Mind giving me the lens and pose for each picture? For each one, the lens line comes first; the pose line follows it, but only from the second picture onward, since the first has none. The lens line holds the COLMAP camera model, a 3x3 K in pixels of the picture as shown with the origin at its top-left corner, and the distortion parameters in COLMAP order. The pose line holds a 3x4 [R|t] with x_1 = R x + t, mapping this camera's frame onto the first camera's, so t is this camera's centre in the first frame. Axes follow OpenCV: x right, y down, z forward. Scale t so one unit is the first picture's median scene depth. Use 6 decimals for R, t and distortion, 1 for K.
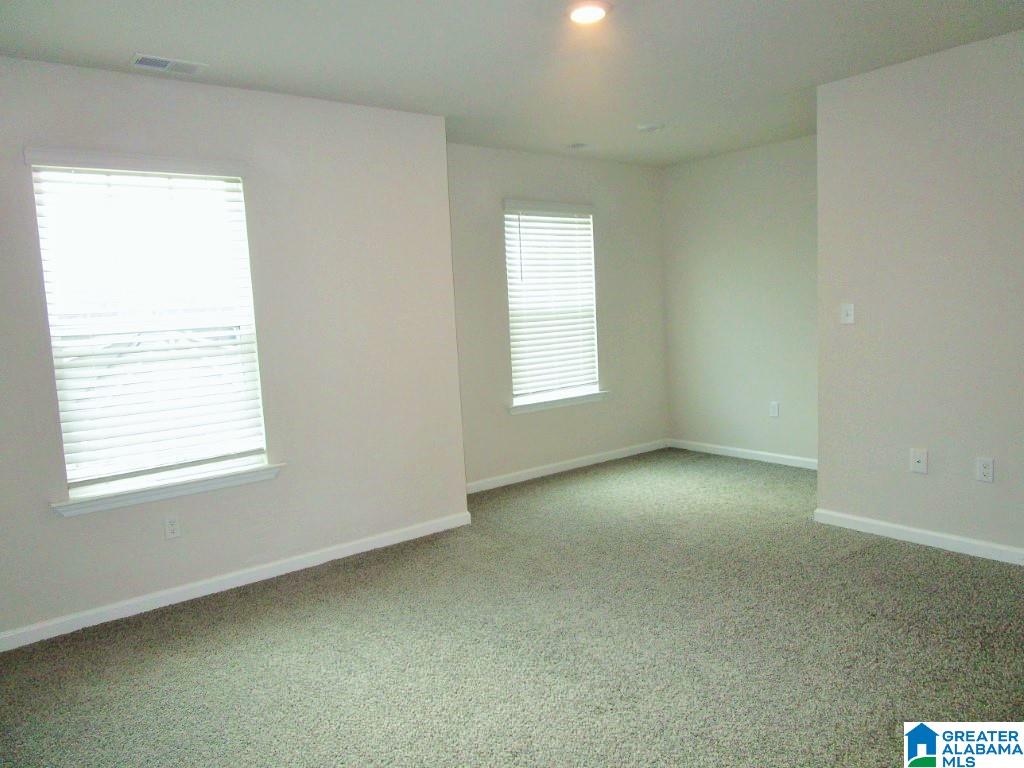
lens RADIAL K [[741.6, 0, 508.5], [0, 741.6, 380.2], [0, 0, 1]] dist [-0.020052, 0.014101]
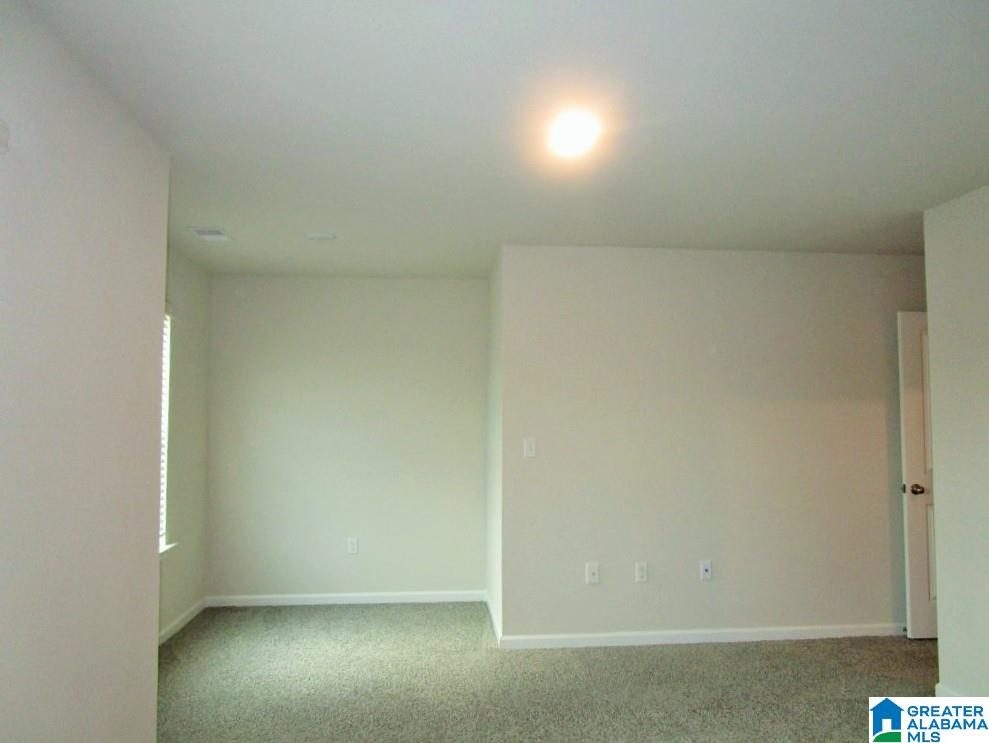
lens RADIAL K [[716.3, 0, 507.7], [0, 716.3, 384.0], [0, 0, 1]] dist [-0.020052, 0.014101]
pose [[0.531171, 0.086144, 0.842874, -0.350179], [0.062238, 0.988163, -0.140215, -0.026506], [-0.844976, 0.126937, 0.519522, 0.332598]]
